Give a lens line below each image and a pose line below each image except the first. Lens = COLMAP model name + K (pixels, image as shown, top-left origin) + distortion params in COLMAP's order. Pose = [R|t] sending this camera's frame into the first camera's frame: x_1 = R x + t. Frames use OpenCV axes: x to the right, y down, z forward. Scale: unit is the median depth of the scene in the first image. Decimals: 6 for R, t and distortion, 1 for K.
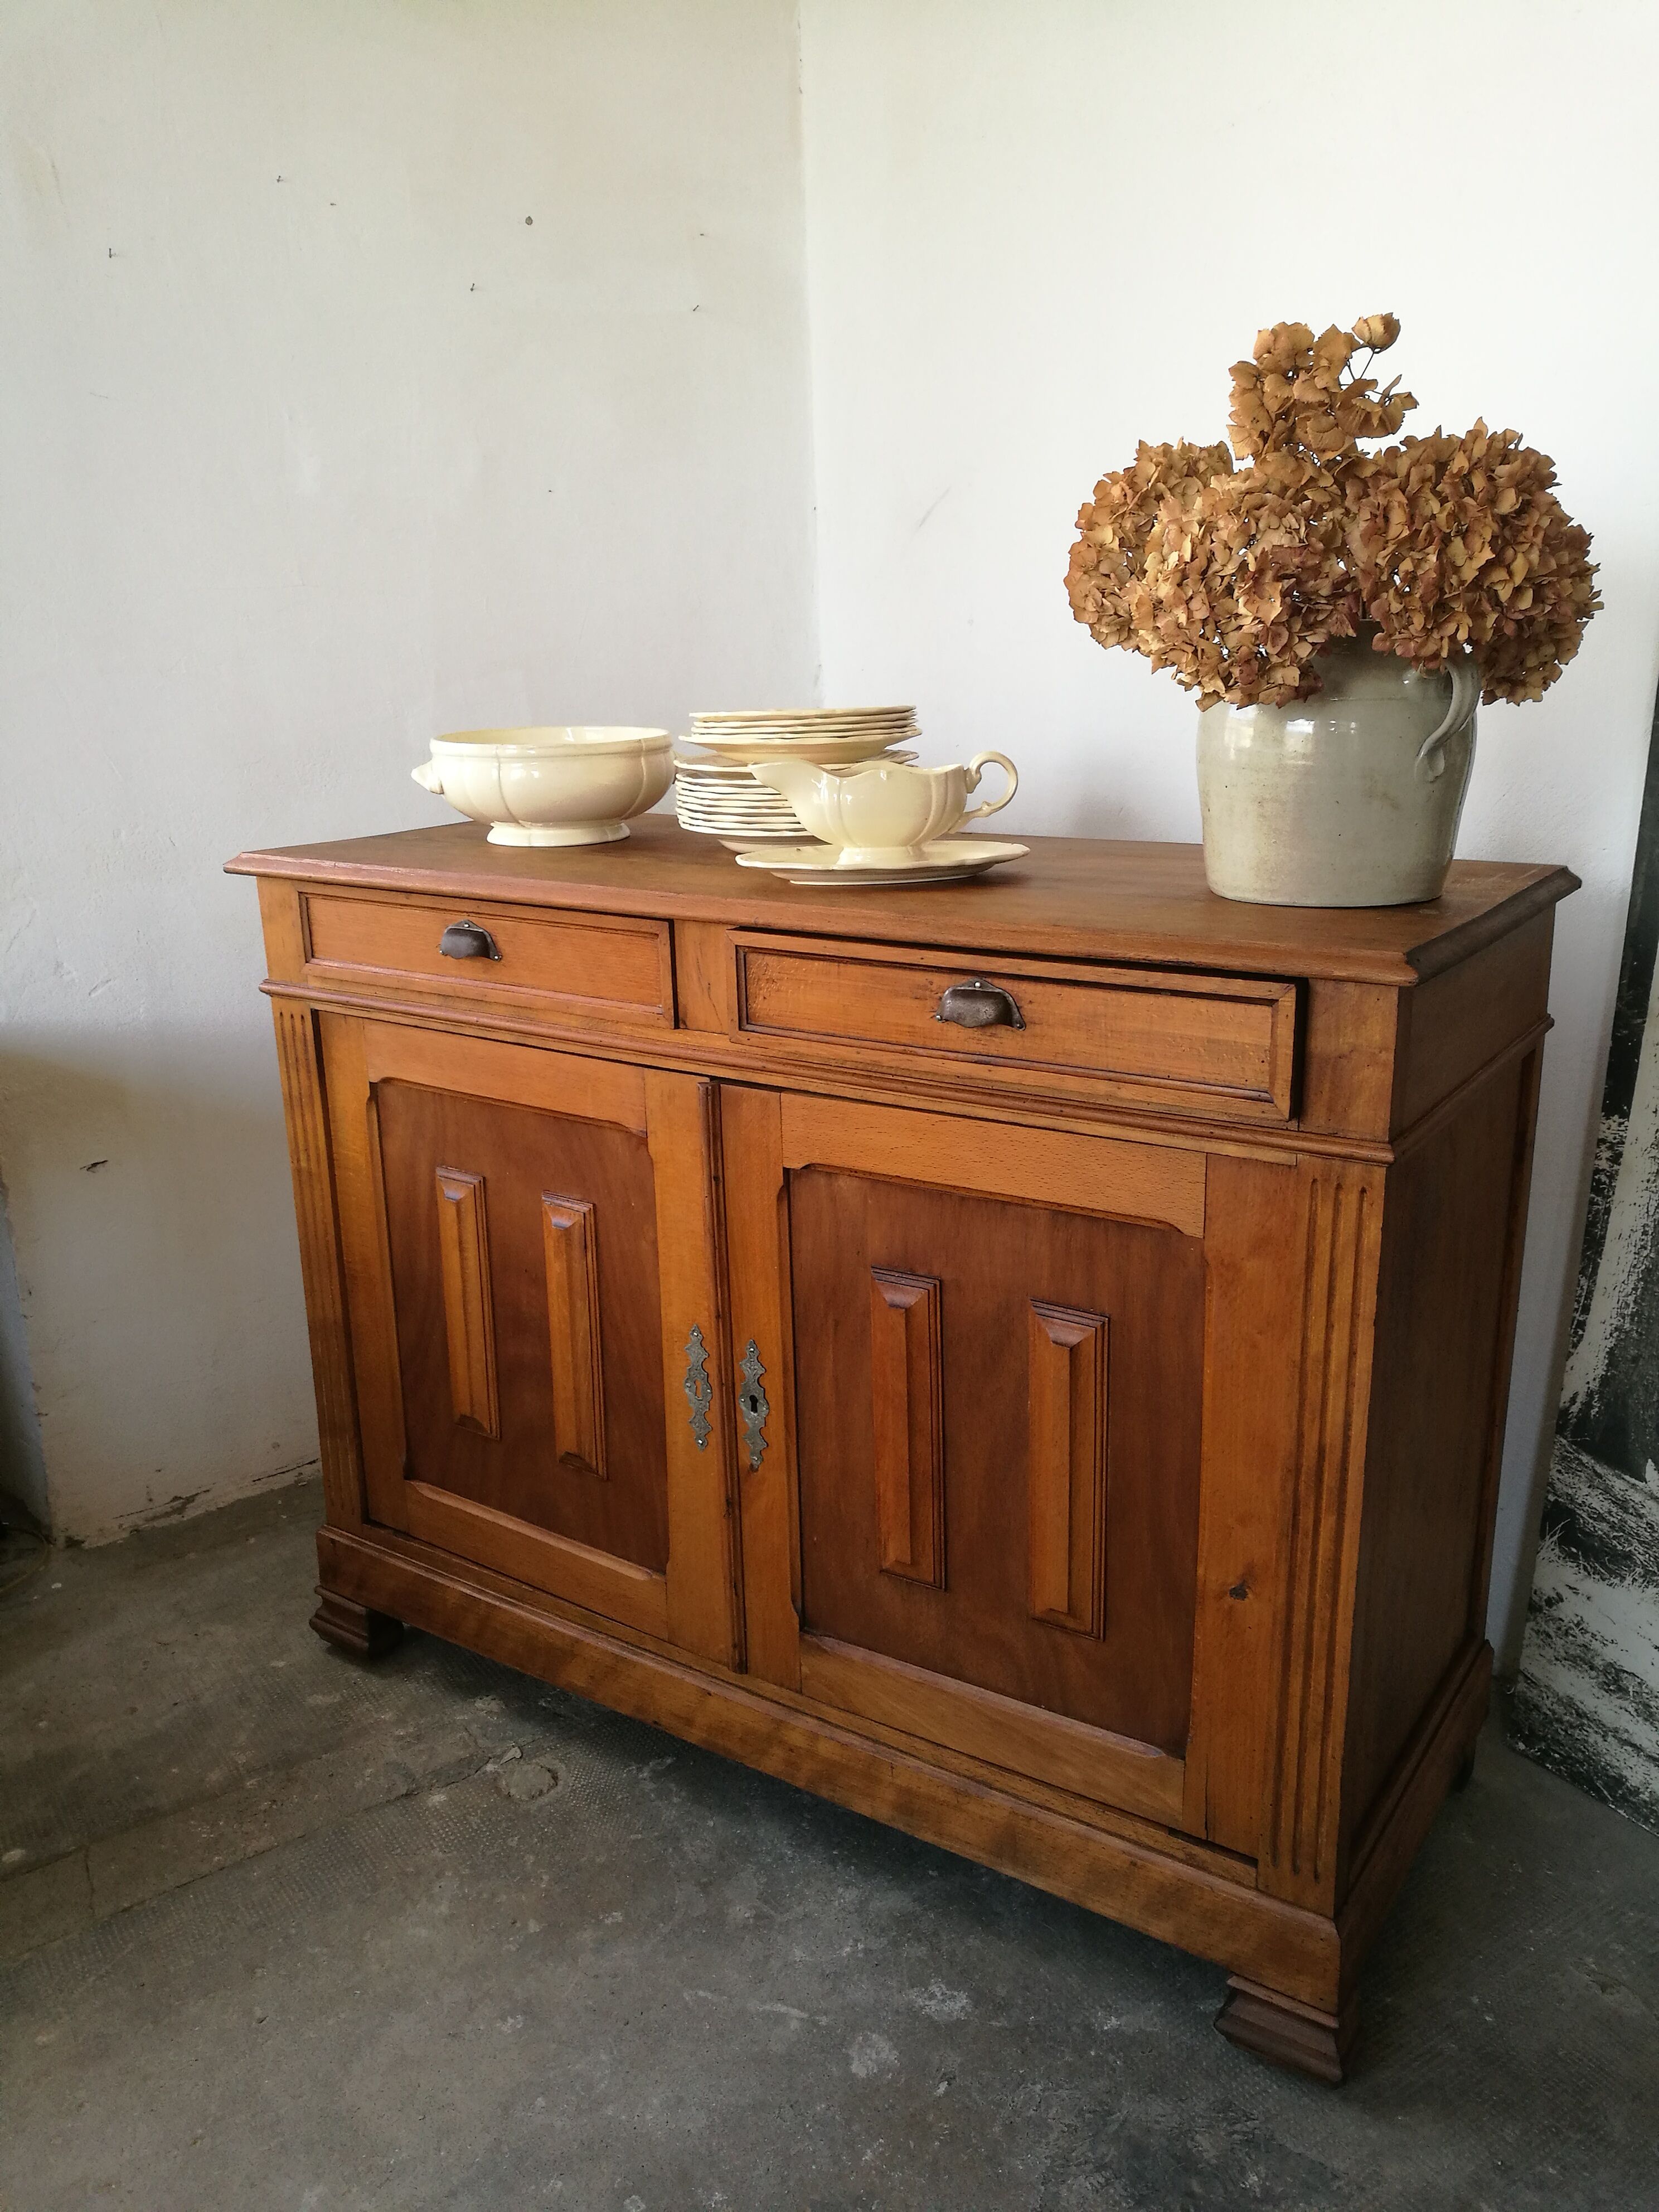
lens RADIAL K [[1745.1, 0, 829.5], [0, 1745.1, 1106.0], [0, 0, 1]] dist [-0.000497, 0.005893]
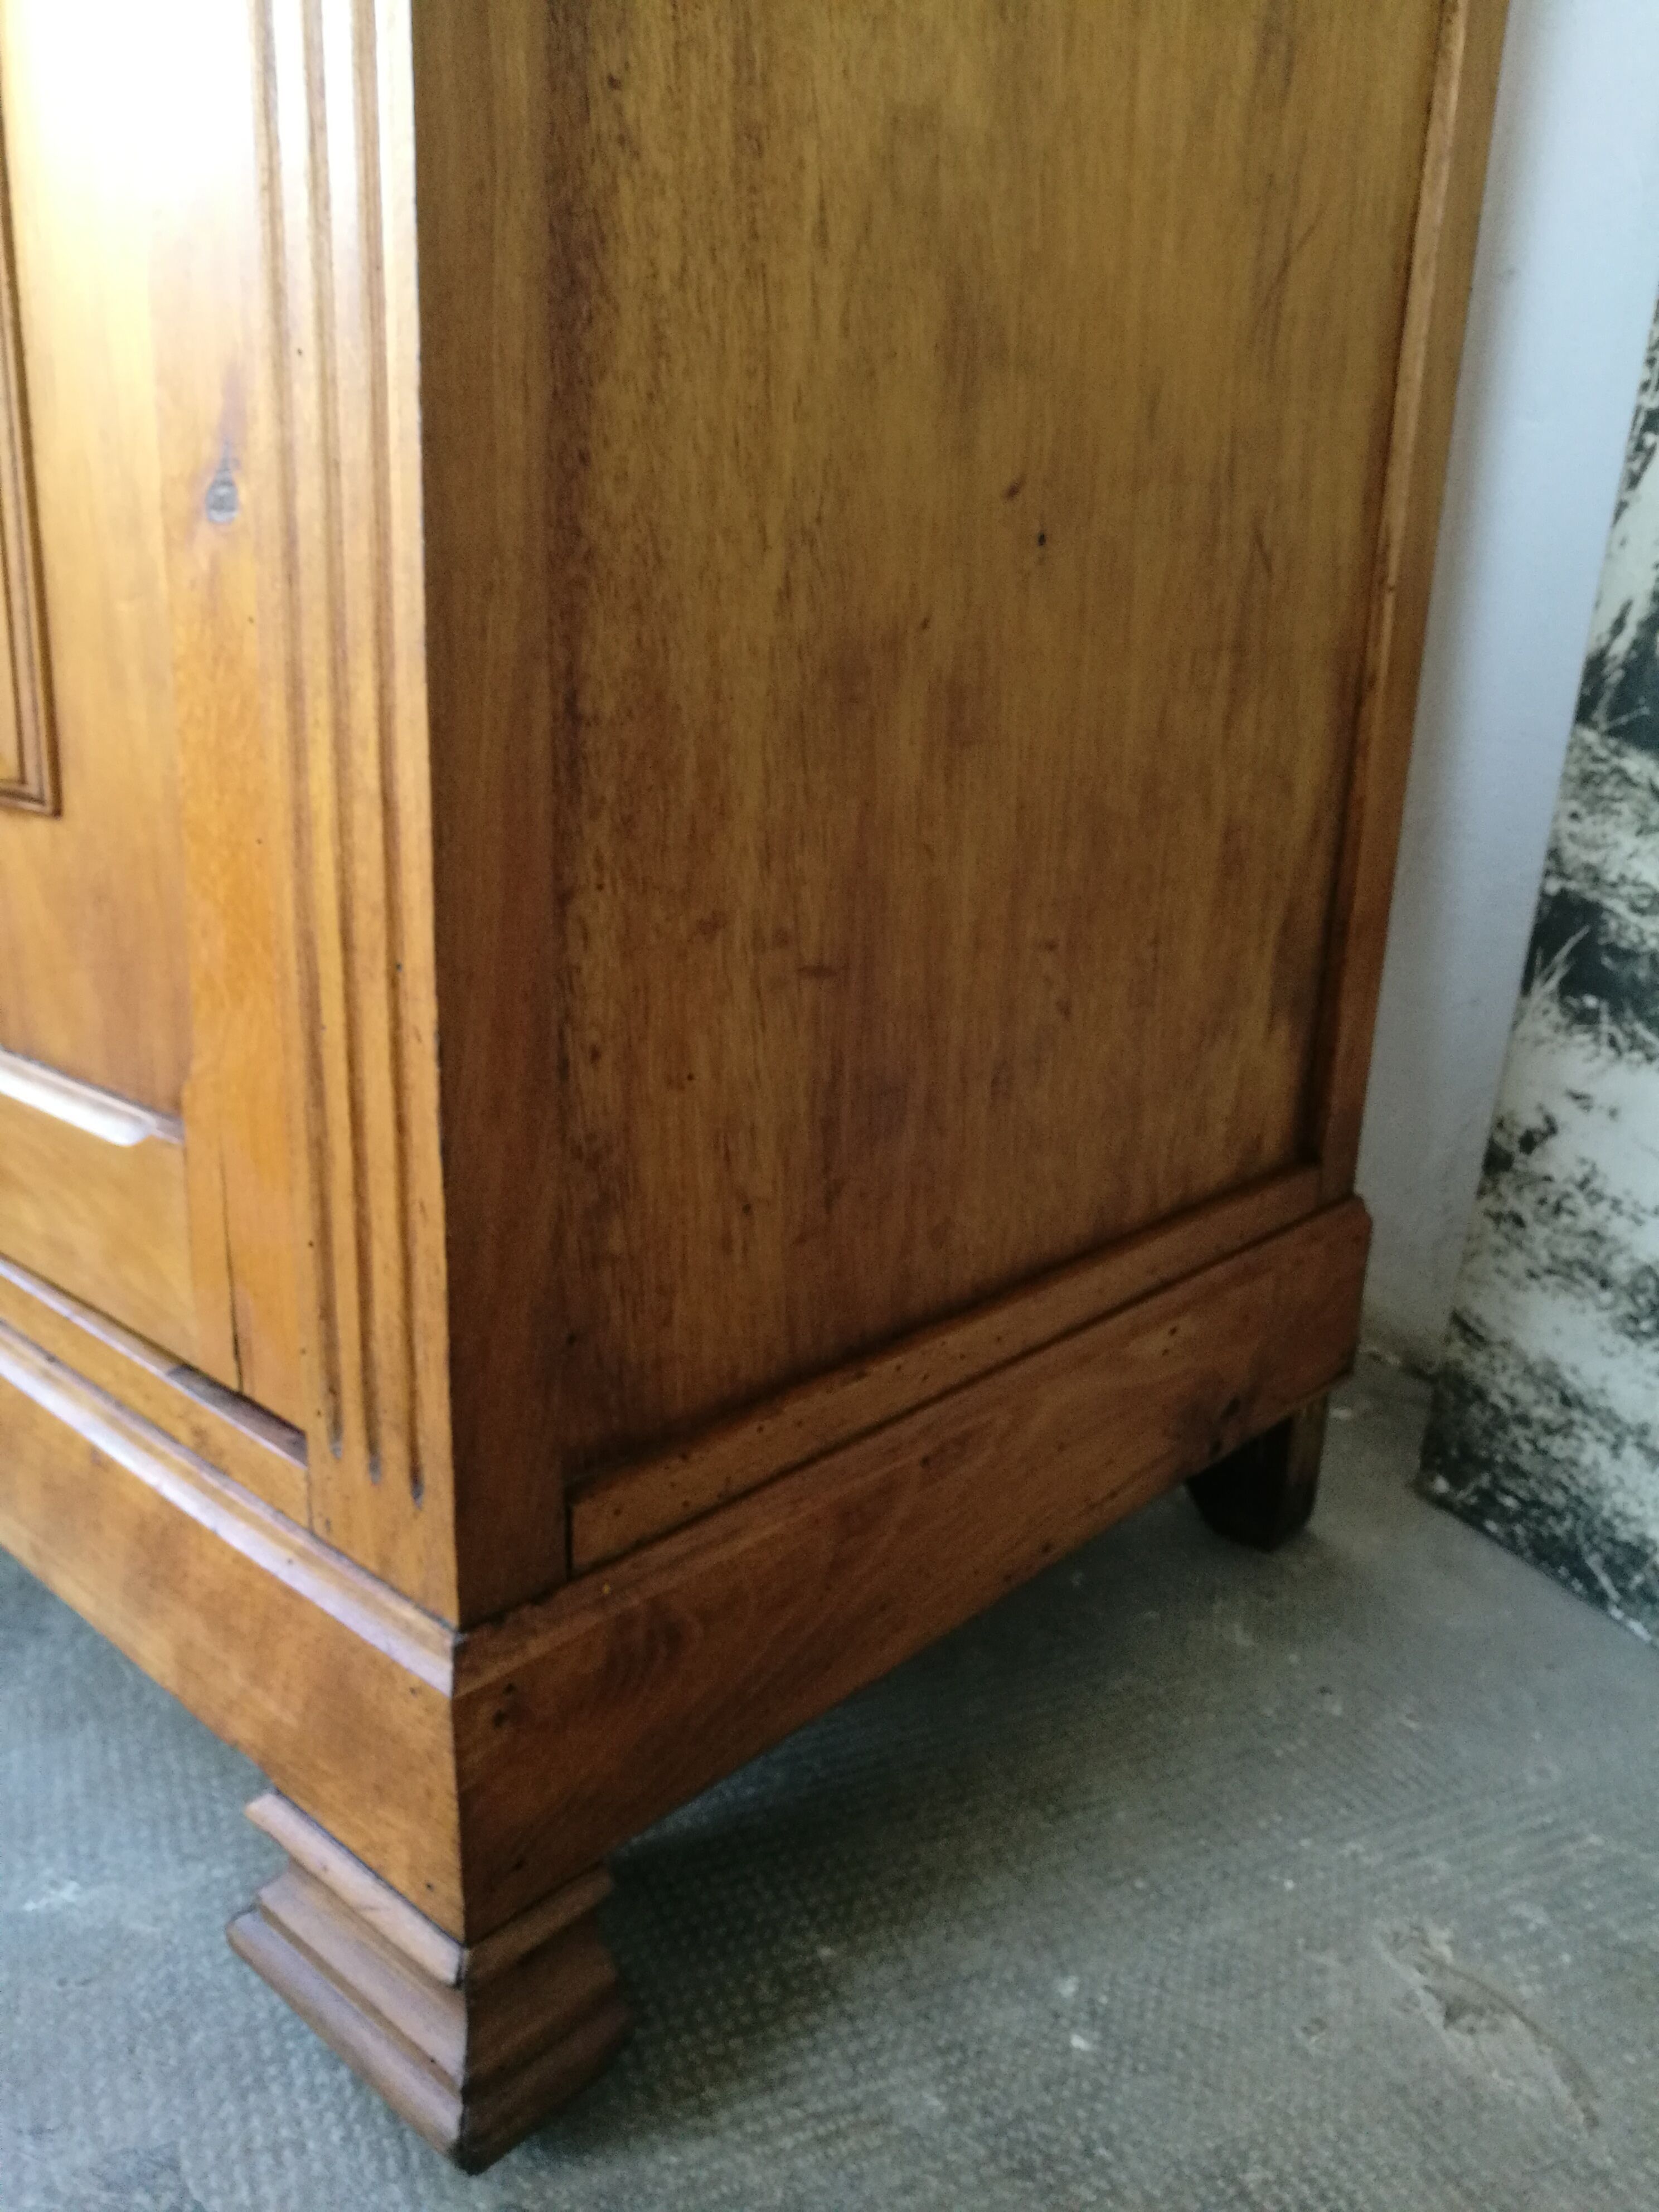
lens RADIAL K [[1752.8, 0, 880.5], [0, 1752.8, 1143.0], [0, 0, 1]] dist [0.001487, 0.001319]
pose [[0.988924, 0.093704, -0.115101, 0.347695], [-0.092196, 0.995571, 0.018366, 0.331727], [0.116312, -0.007550, 0.993184, 0.632093]]
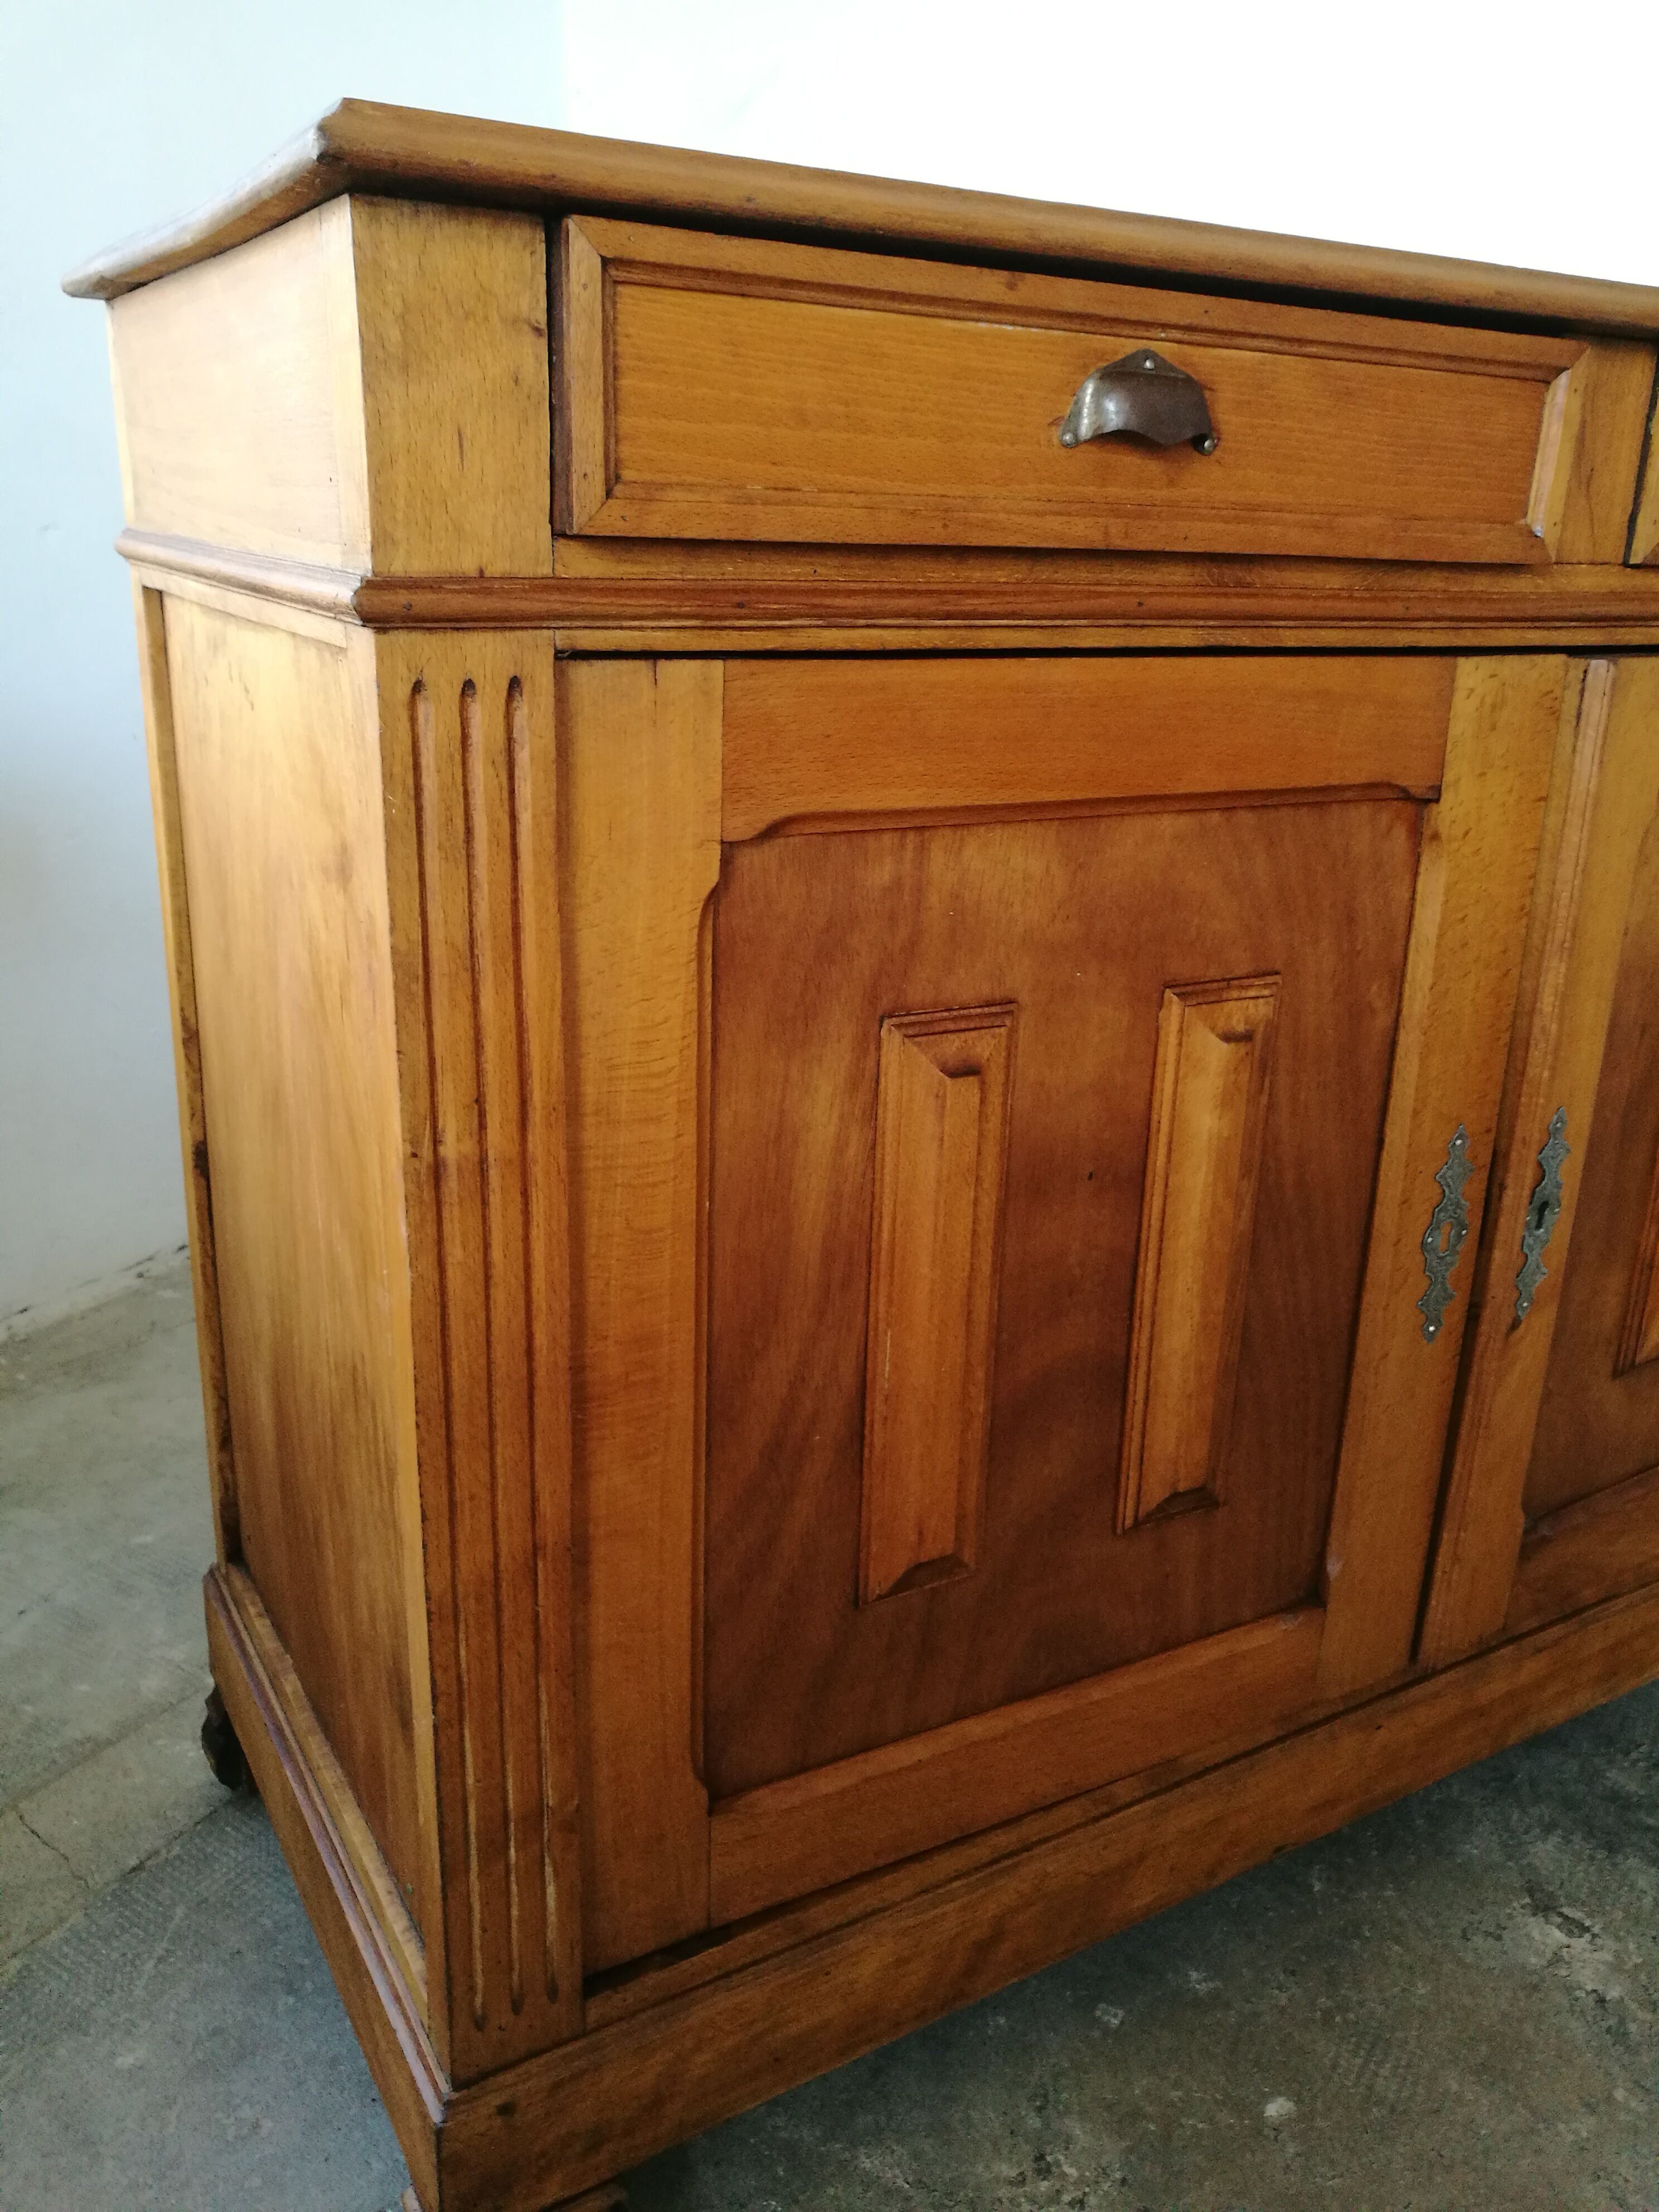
lens RADIAL K [[1738.8, 0, 829.5], [0, 1738.8, 1106.0], [0, 0, 1]] dist [-0.027791, 0.050951]
pose [[0.425394, -0.258050, 0.867439, -0.689901], [0.209514, 0.960529, 0.182997, -0.026408], [-0.880422, 0.103895, 0.462669, 0.957657]]
